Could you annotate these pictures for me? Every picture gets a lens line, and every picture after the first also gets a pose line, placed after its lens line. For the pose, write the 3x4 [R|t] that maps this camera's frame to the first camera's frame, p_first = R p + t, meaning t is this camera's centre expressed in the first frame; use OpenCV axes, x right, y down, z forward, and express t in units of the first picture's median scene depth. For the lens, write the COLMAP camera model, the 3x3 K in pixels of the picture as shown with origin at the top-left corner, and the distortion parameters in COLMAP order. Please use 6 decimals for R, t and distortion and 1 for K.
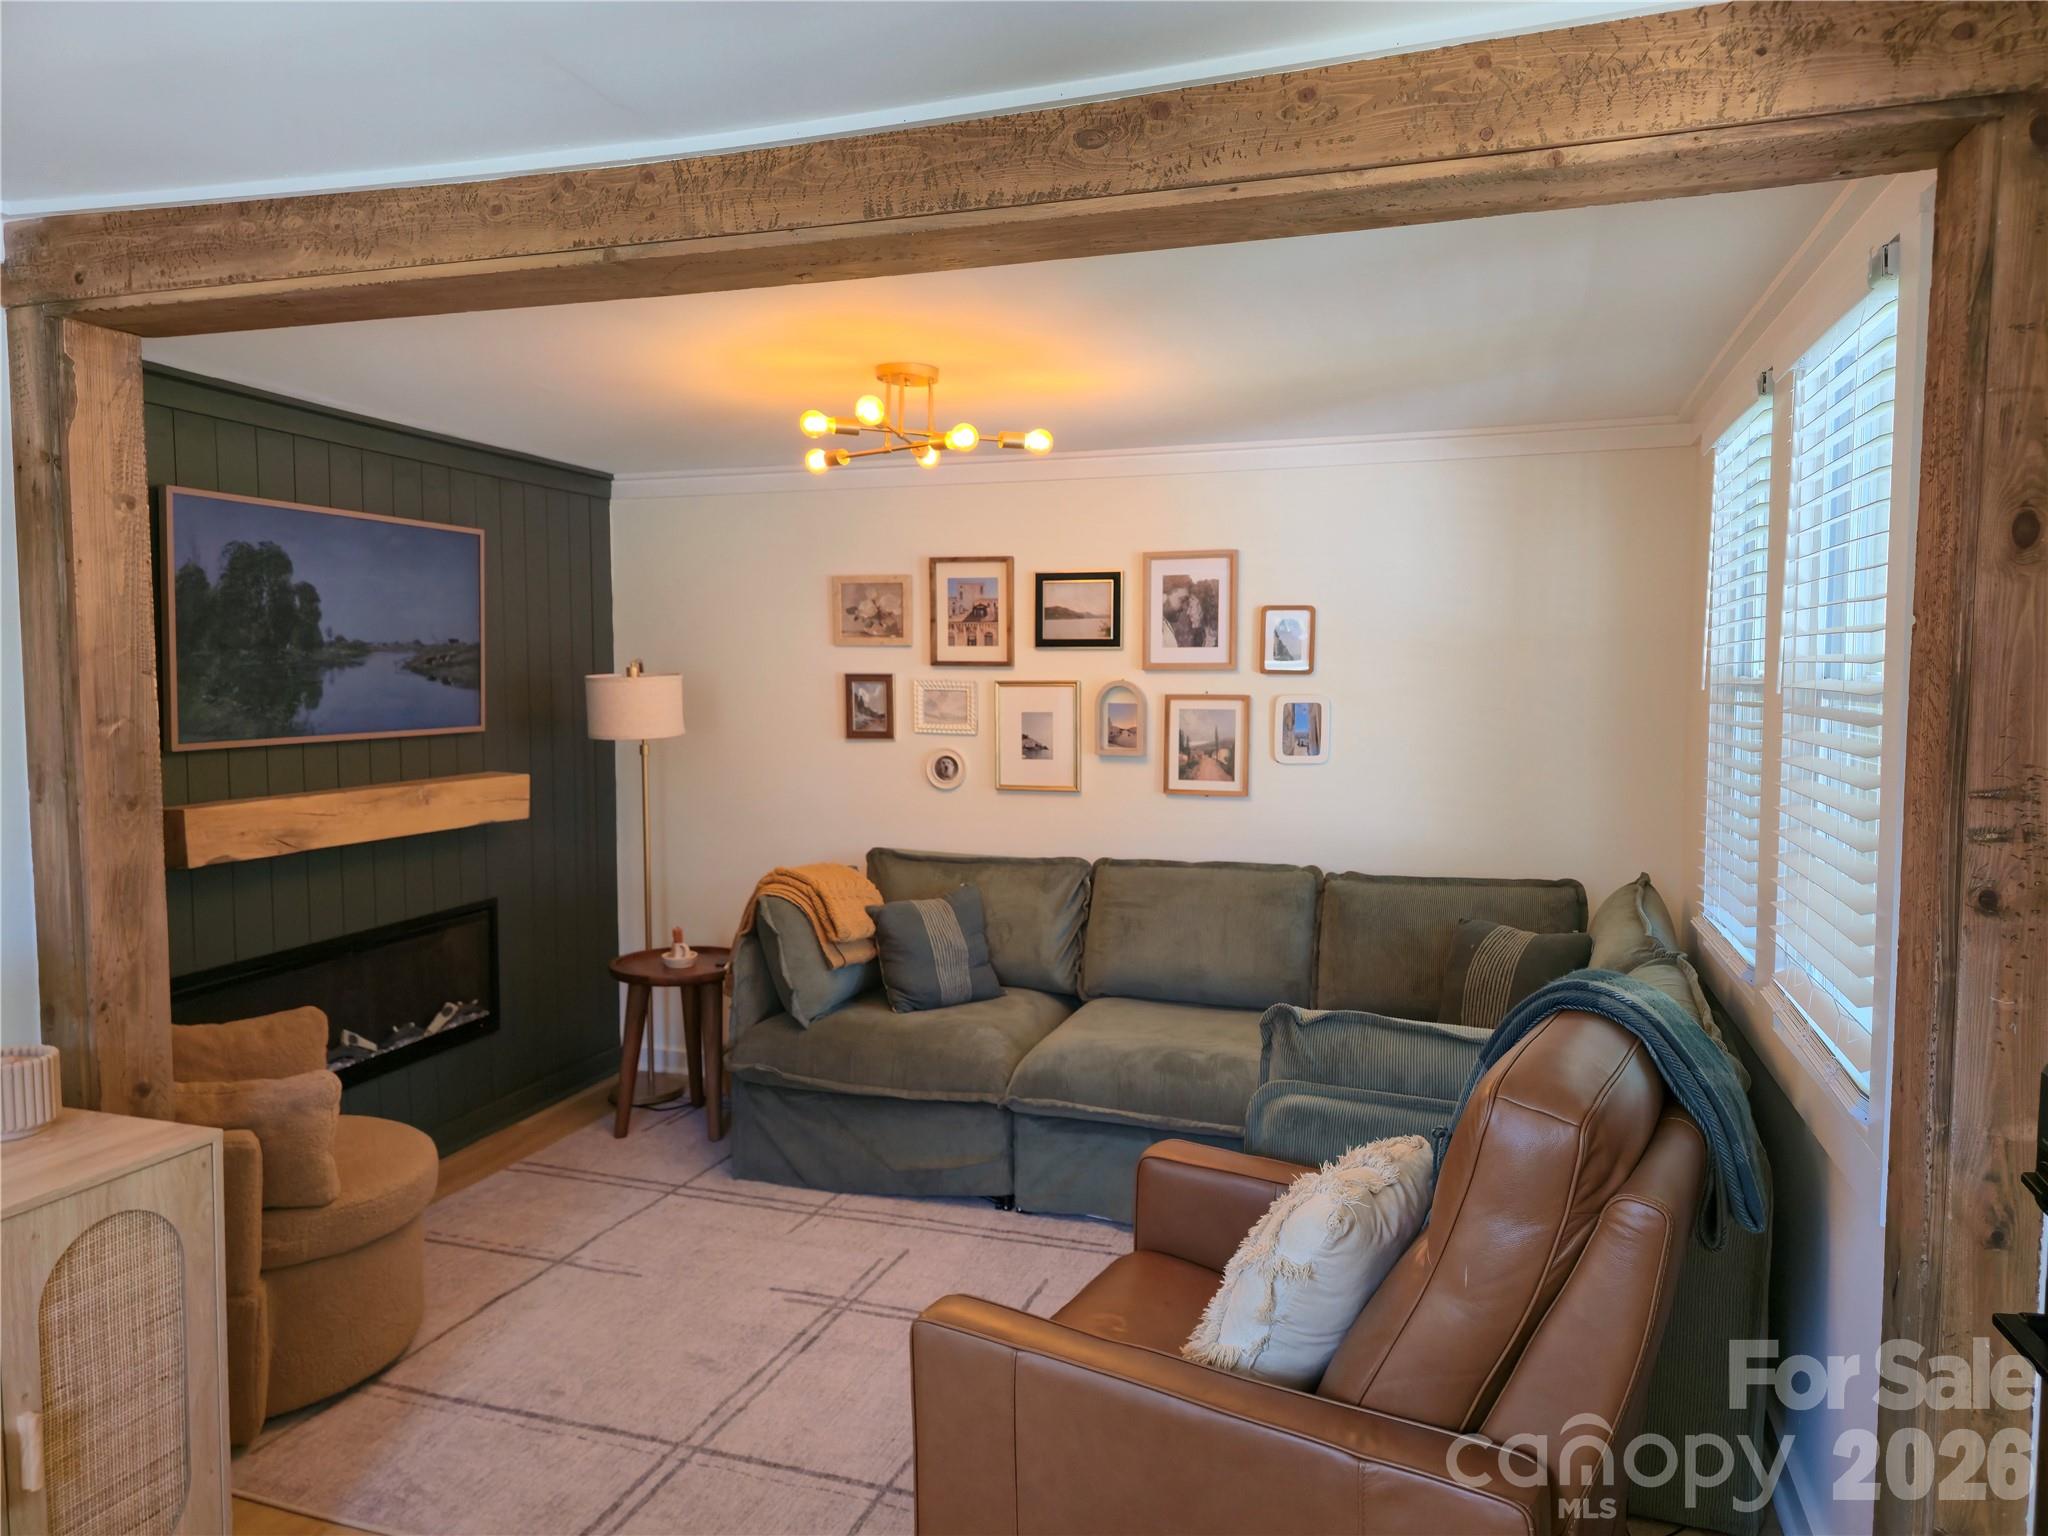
lens RADIAL K [[1363.5, 0, 1046.4], [0, 1363.5, 758.6], [0, 0, 1]] dist [0.055059, -0.045275]
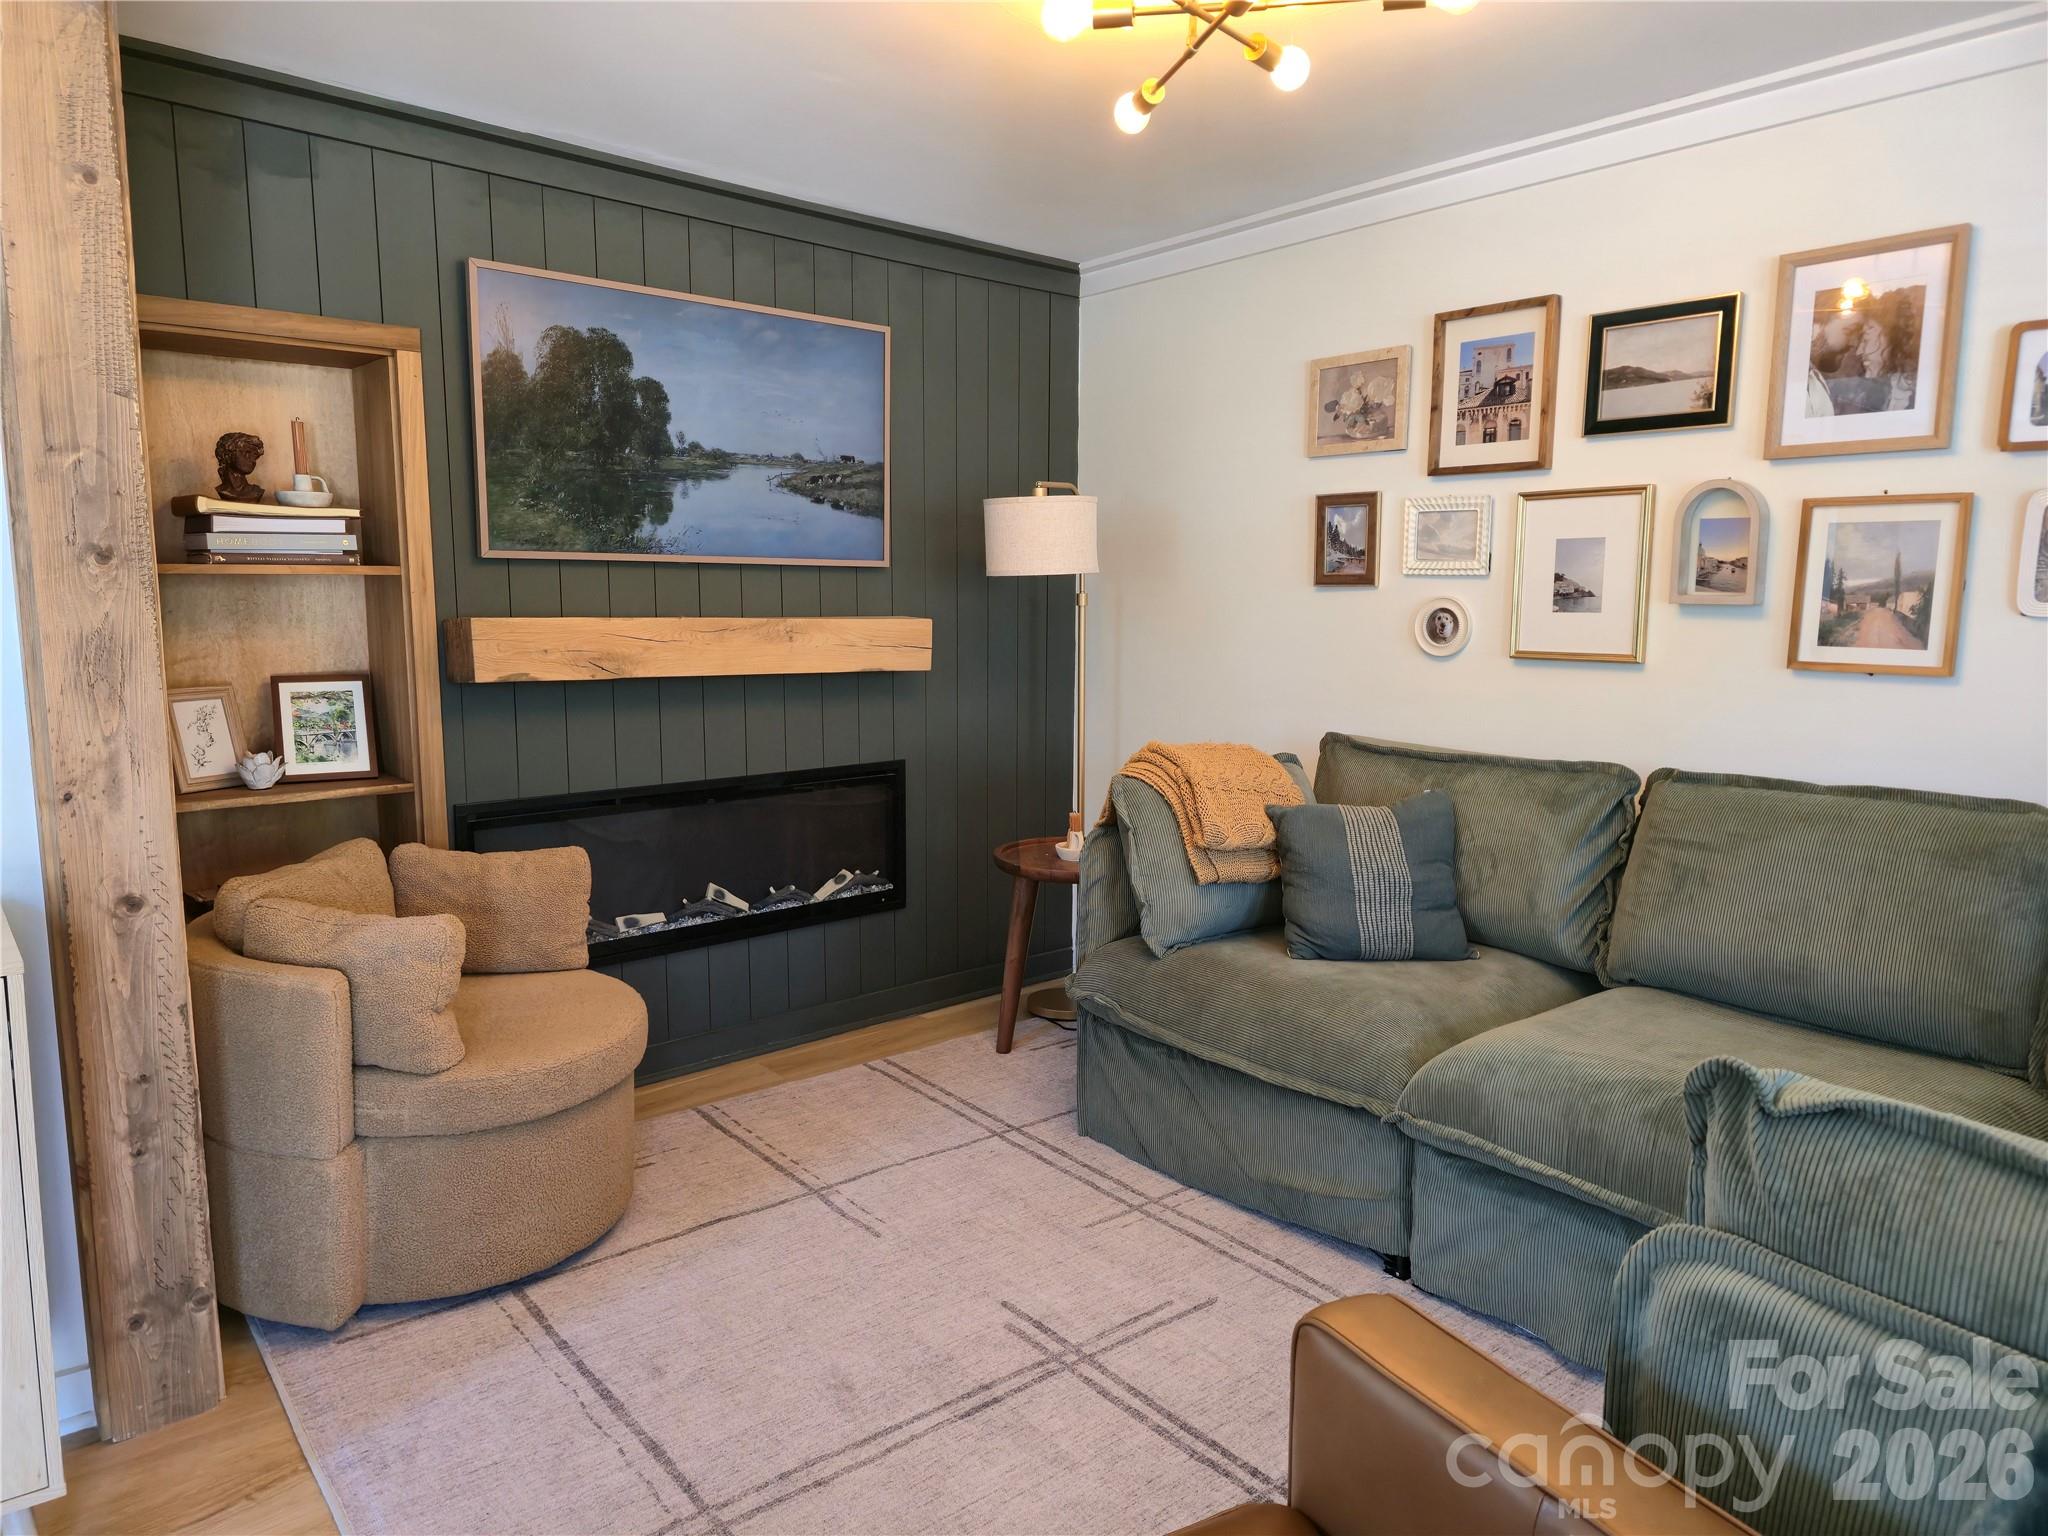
lens RADIAL K [[1363.5, 0, 1004.8], [0, 1363.5, 775.4], [0, 0, 1]] dist [0.055059, -0.045275]
pose [[0.845044, 0.079327, -0.528779, 0.133659], [-0.042180, 0.995742, 0.081973, 0.041442], [0.533030, -0.046966, 0.844792, 0.335627]]
